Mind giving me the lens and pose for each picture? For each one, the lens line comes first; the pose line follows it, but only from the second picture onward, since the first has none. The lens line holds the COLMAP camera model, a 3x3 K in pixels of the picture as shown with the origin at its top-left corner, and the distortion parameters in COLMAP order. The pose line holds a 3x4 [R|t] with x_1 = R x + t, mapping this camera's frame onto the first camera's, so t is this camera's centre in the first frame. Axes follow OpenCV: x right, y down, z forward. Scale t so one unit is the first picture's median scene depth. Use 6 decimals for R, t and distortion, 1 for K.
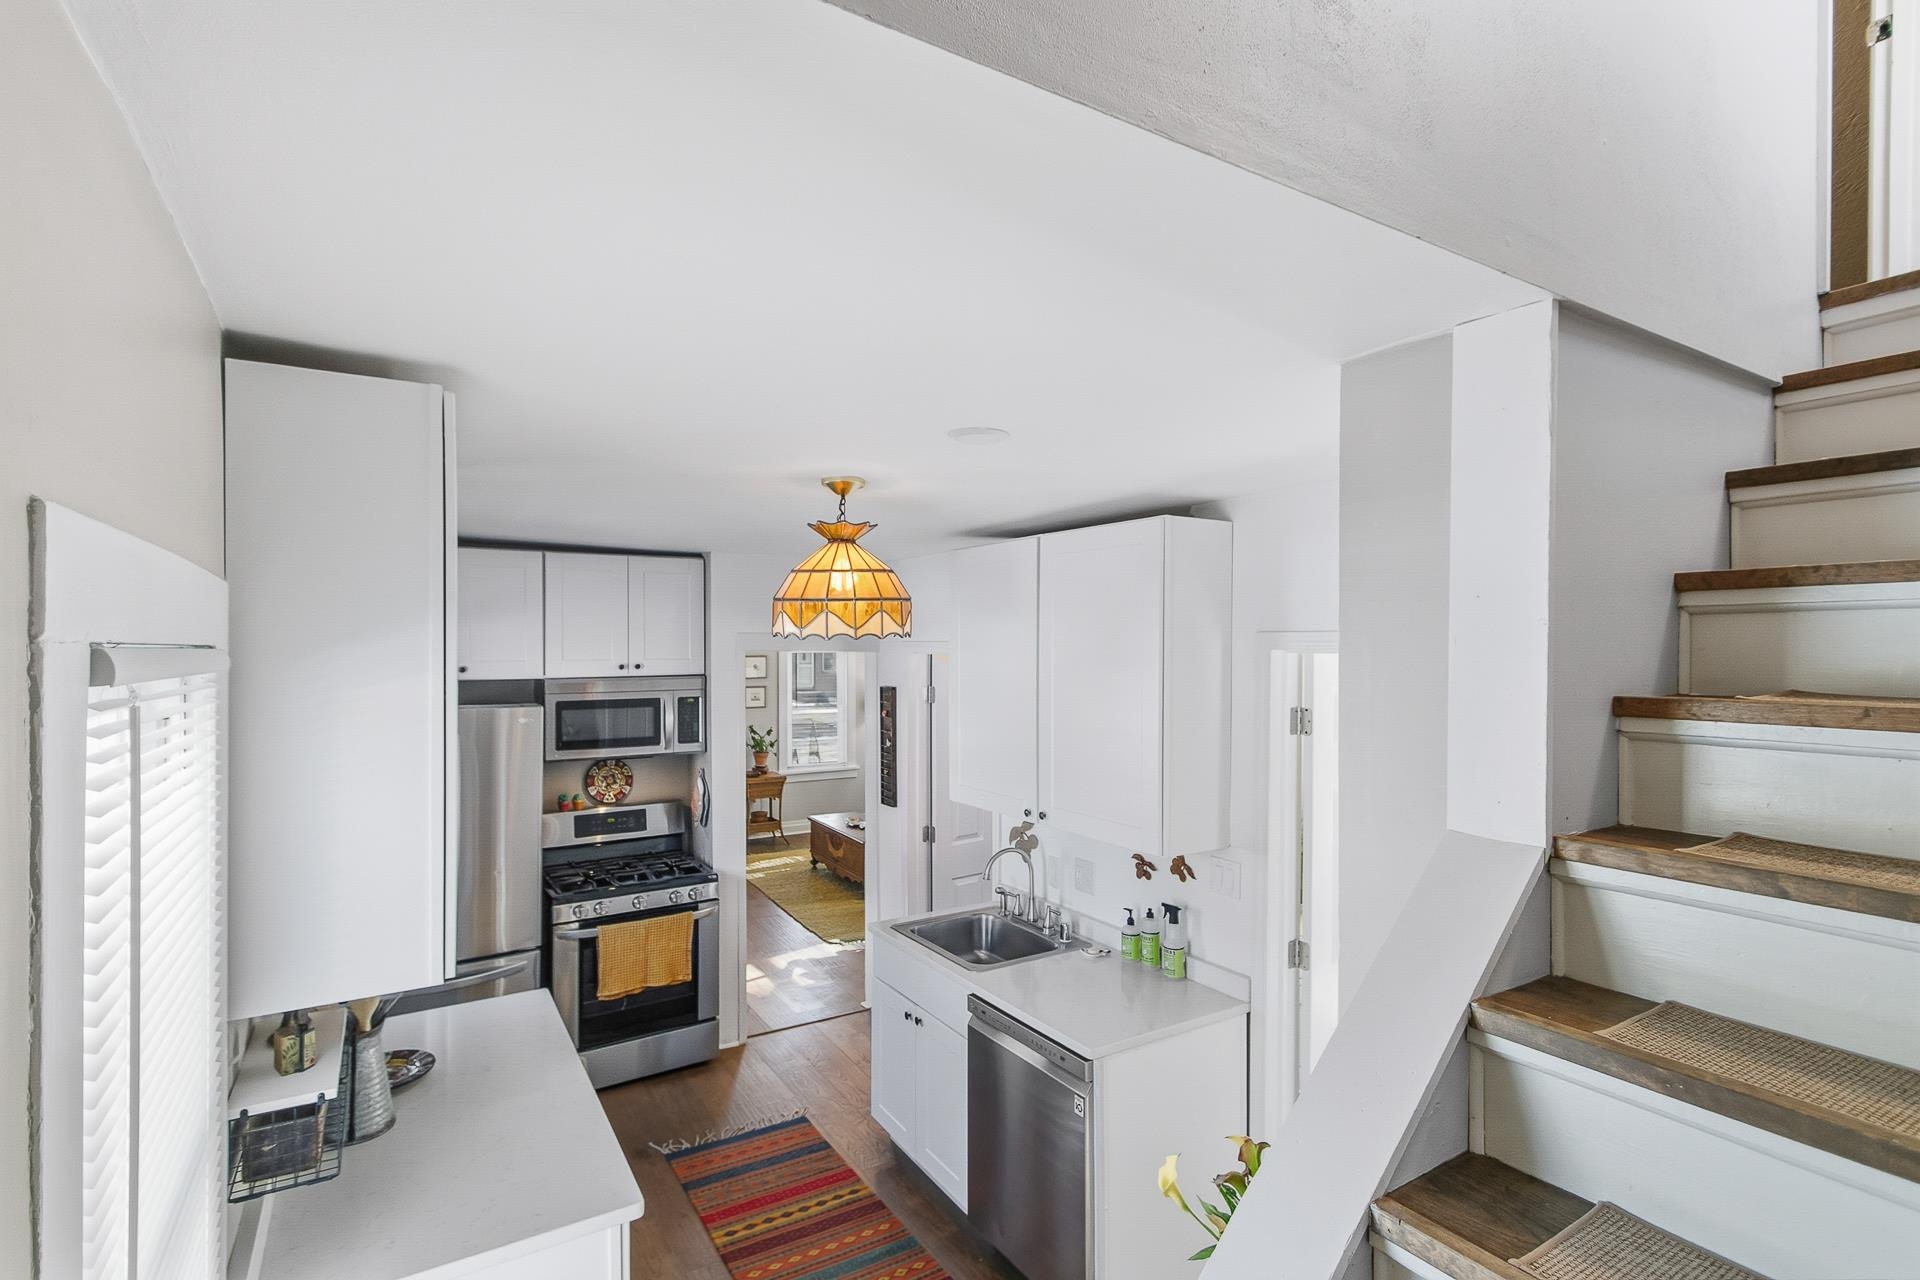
lens RADIAL K [[914.4, 0, 936.0], [0, 914.4, 650.2], [0, 0, 1]] dist [0.000215, -0.000347]
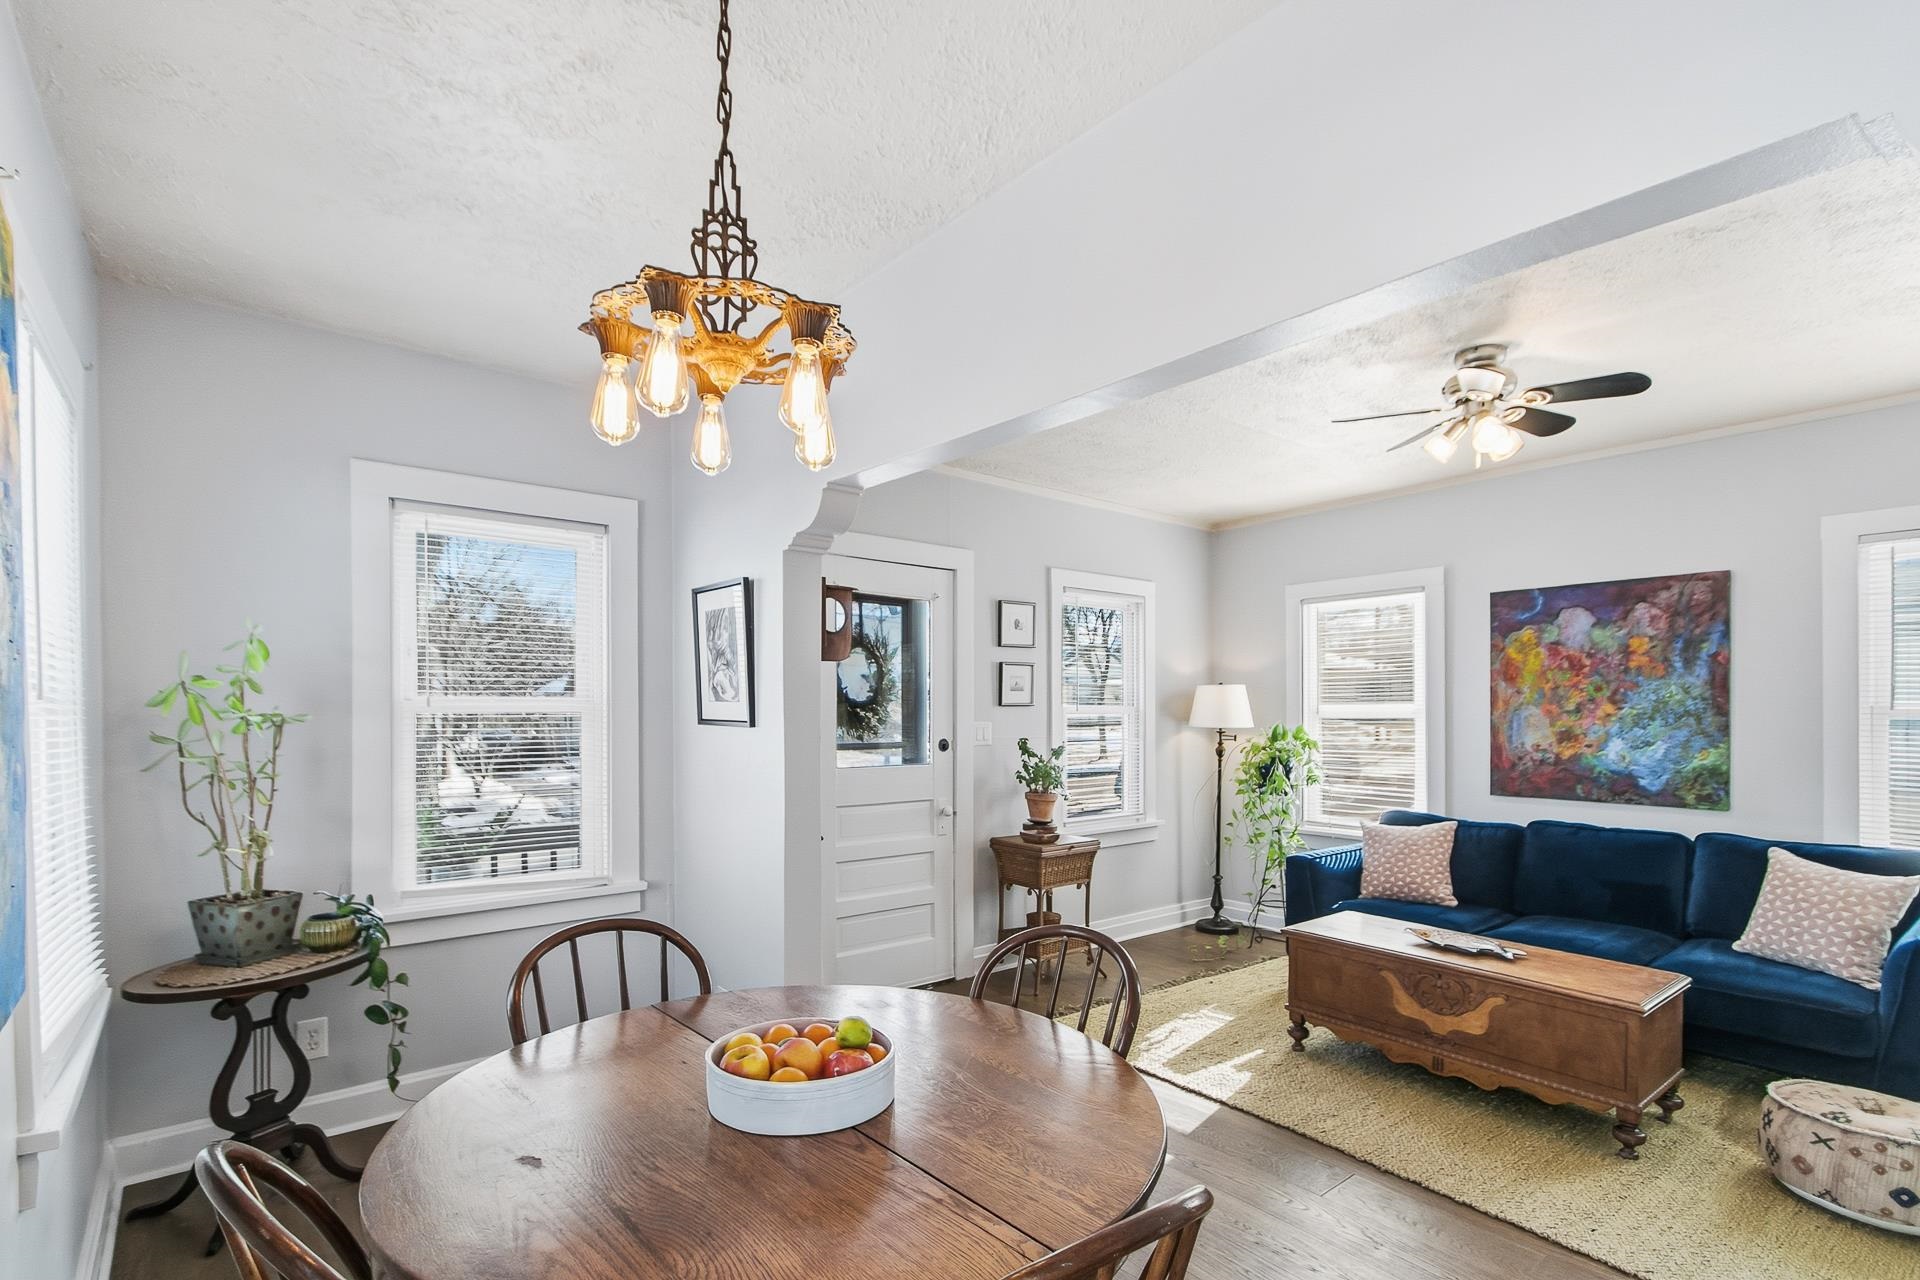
lens RADIAL K [[921.6, 0, 942.5], [0, 921.6, 718.0], [0, 0, 1]] dist [0.019300, -0.000246]
pose [[0.989523, -0.006170, 0.144243, -0.604661], [0.006798, 0.999969, -0.003859, 0.139021], [-0.144215, 0.004799, 0.989535, 0.985671]]
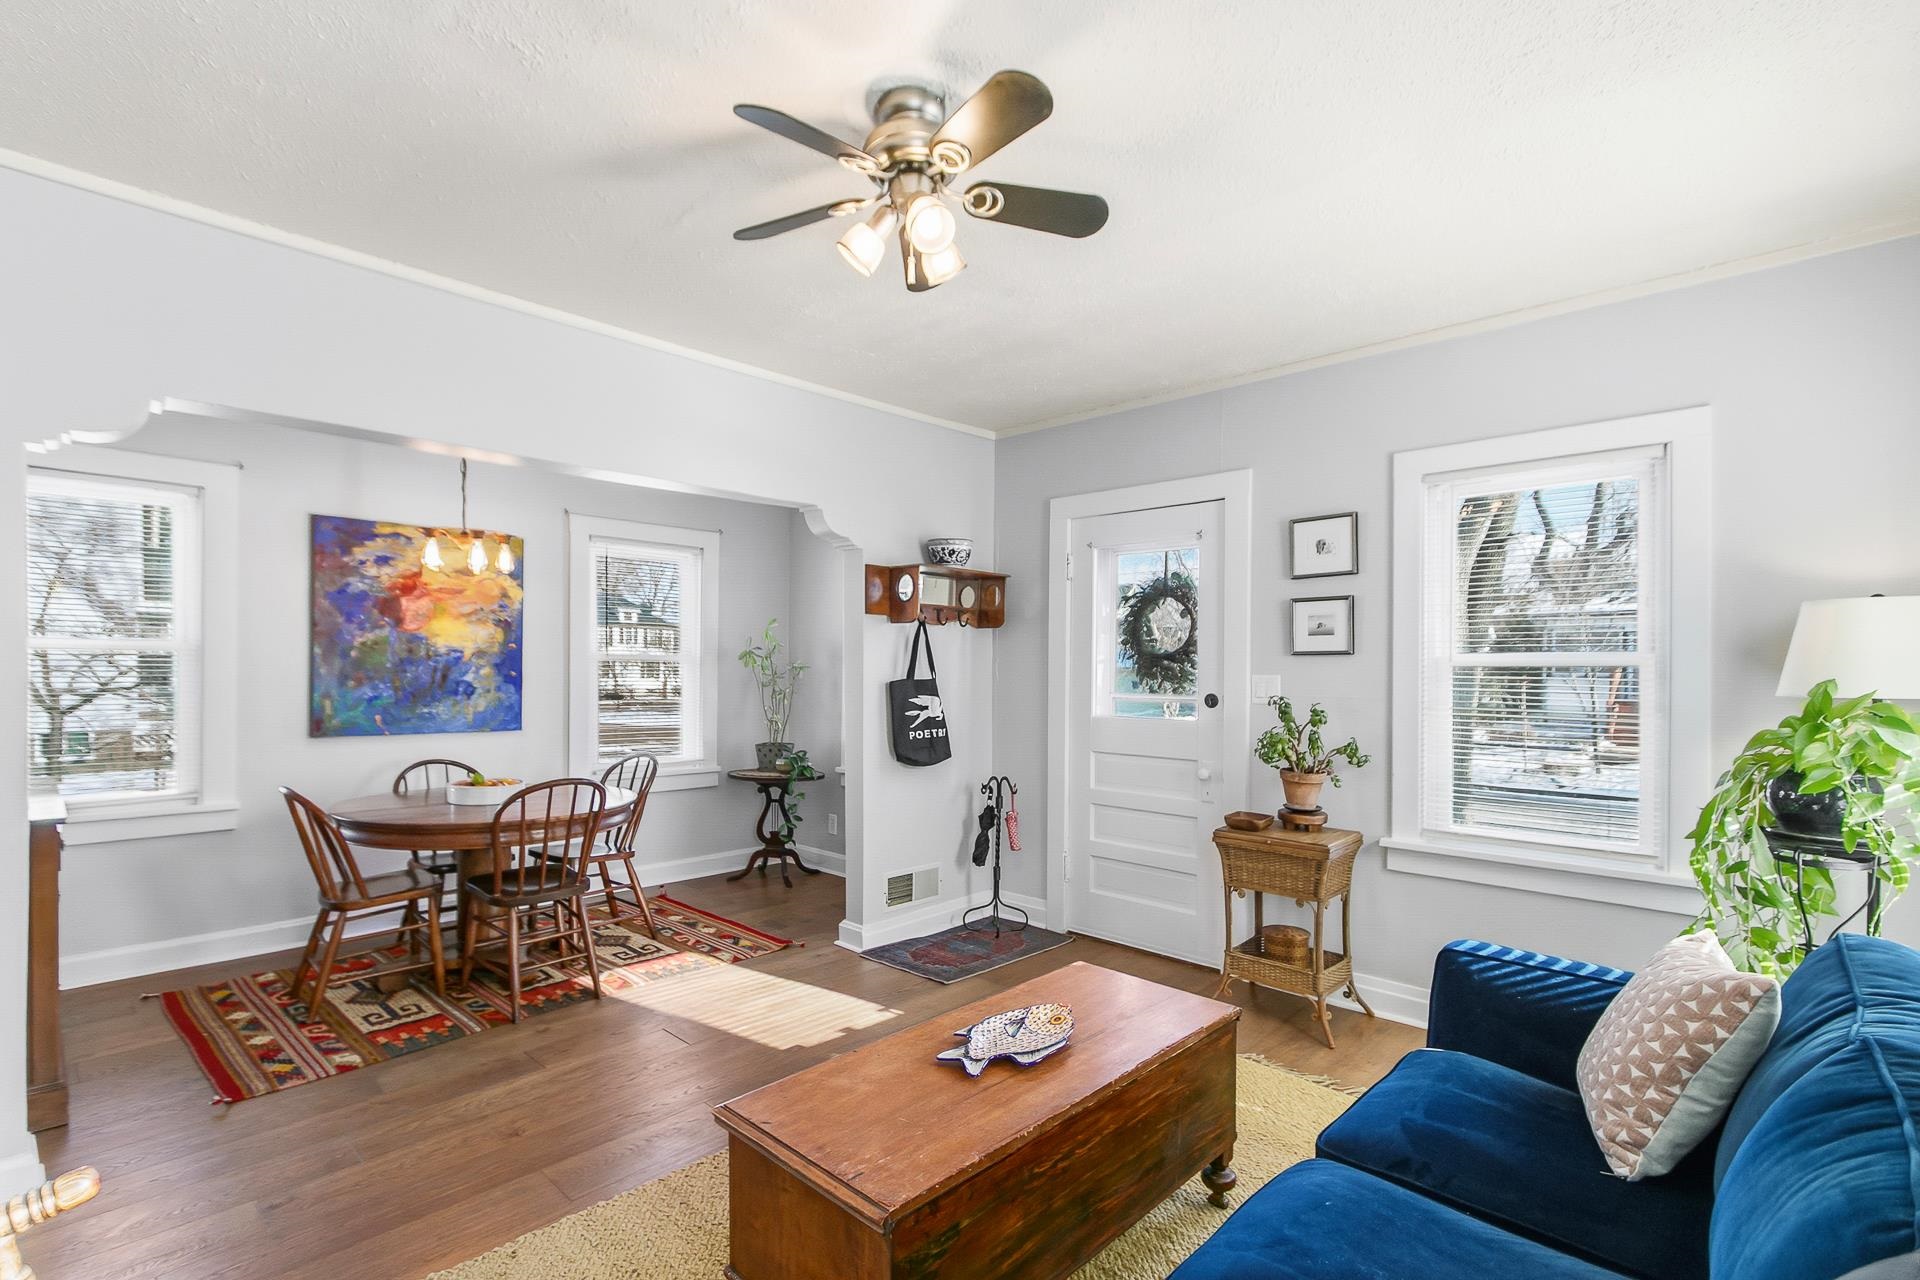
lens RADIAL K [[888.3, 0, 960.1], [0, 888.3, 683.6], [0, 0, 1]] dist [-0.000137, -0.000120]
pose [[0.270929, 0.013029, -0.962511, 0.223714], [-0.016590, 0.999823, 0.008864, 0.144471], [0.962456, 0.013566, 0.271097, 1.474150]]
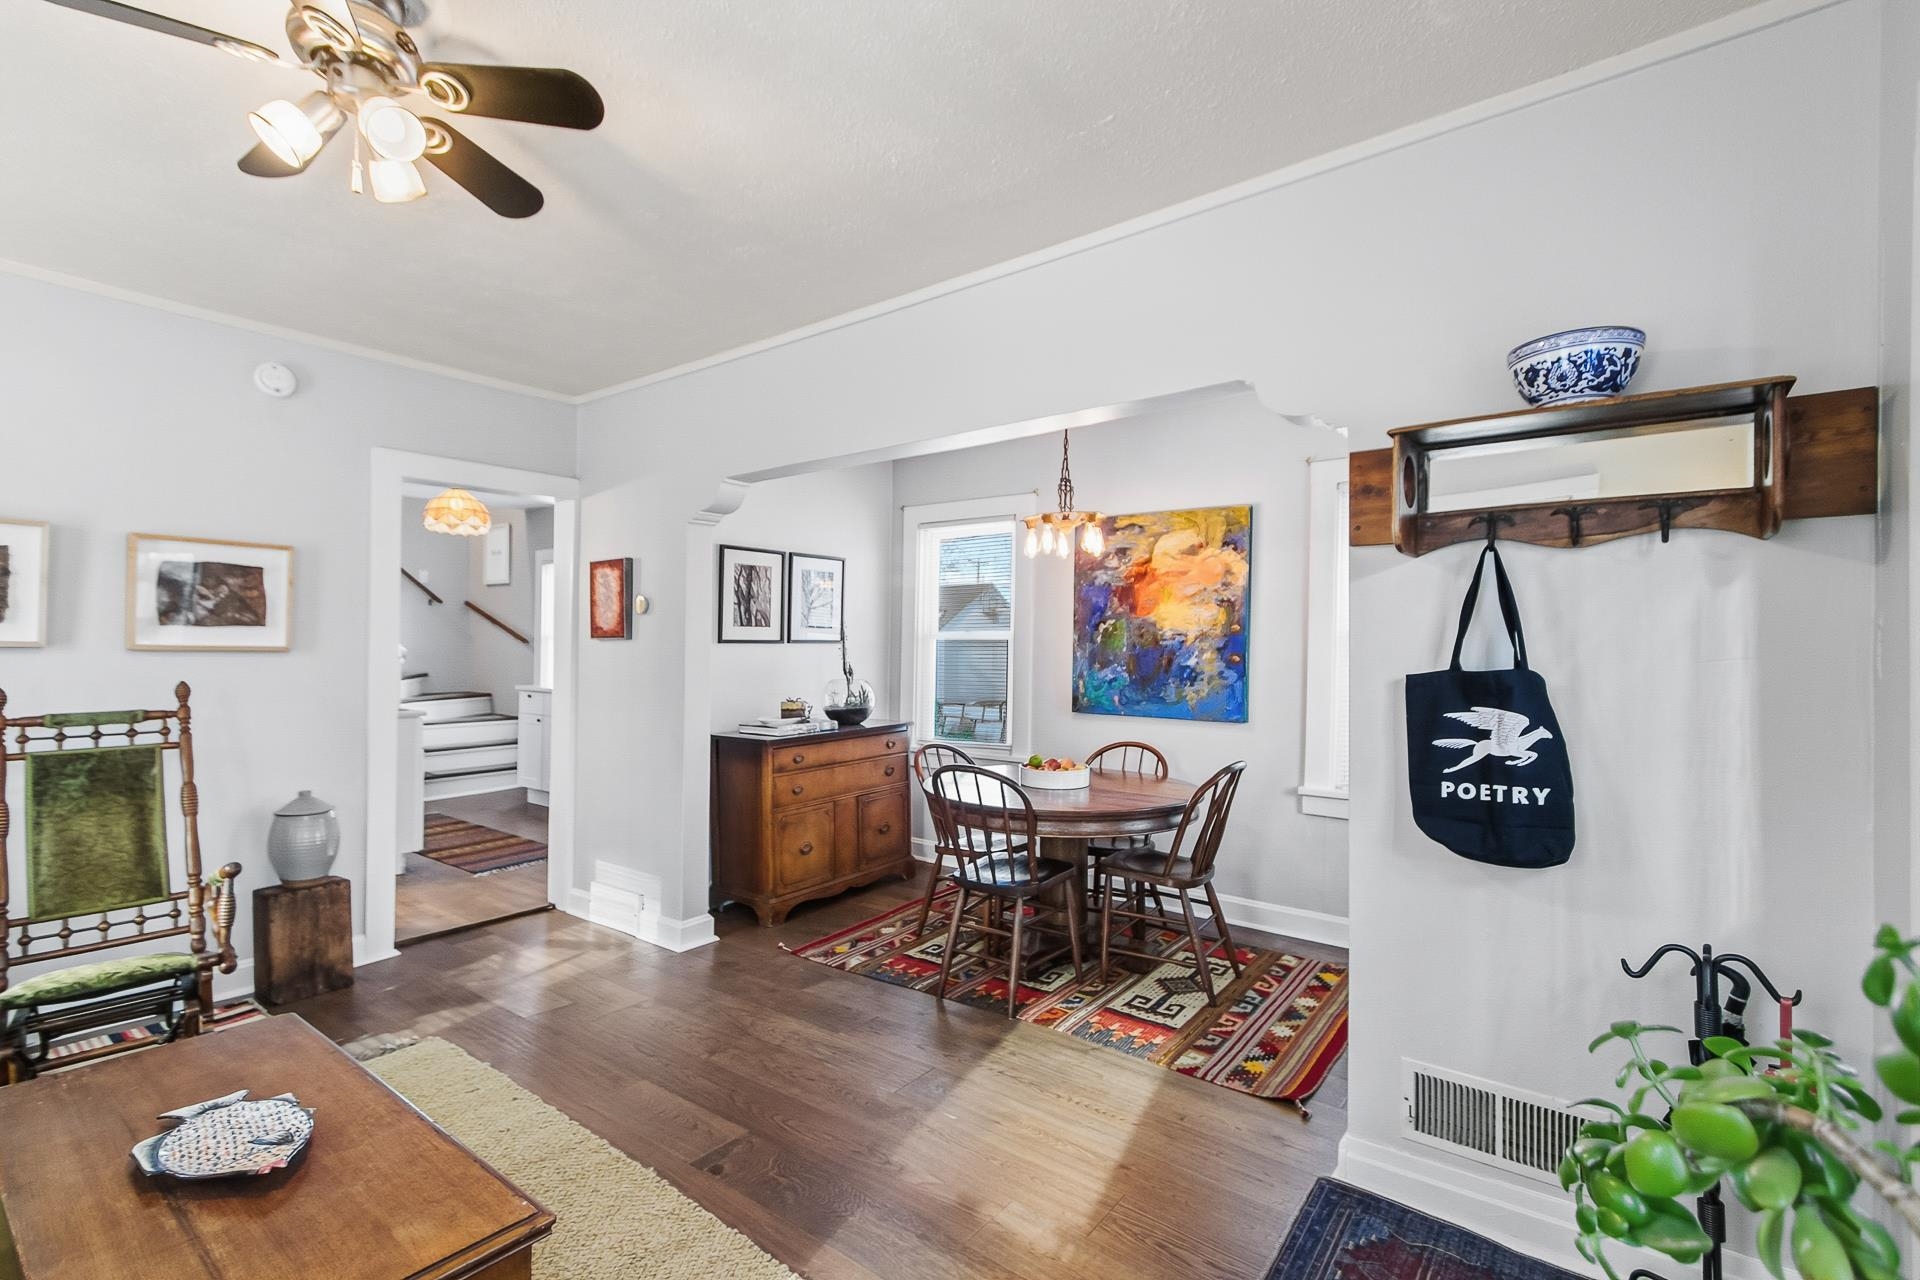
lens RADIAL K [[877.5, 0, 931.7], [0, 877.5, 646.1], [0, 0, 1]] dist [0.000091, 0.000083]
pose [[-0.935462, -0.012013, -0.353222, -0.248134], [-0.014289, 0.999891, 0.003839, 0.139333], [0.353137, 0.008638, -0.935532, 1.947250]]
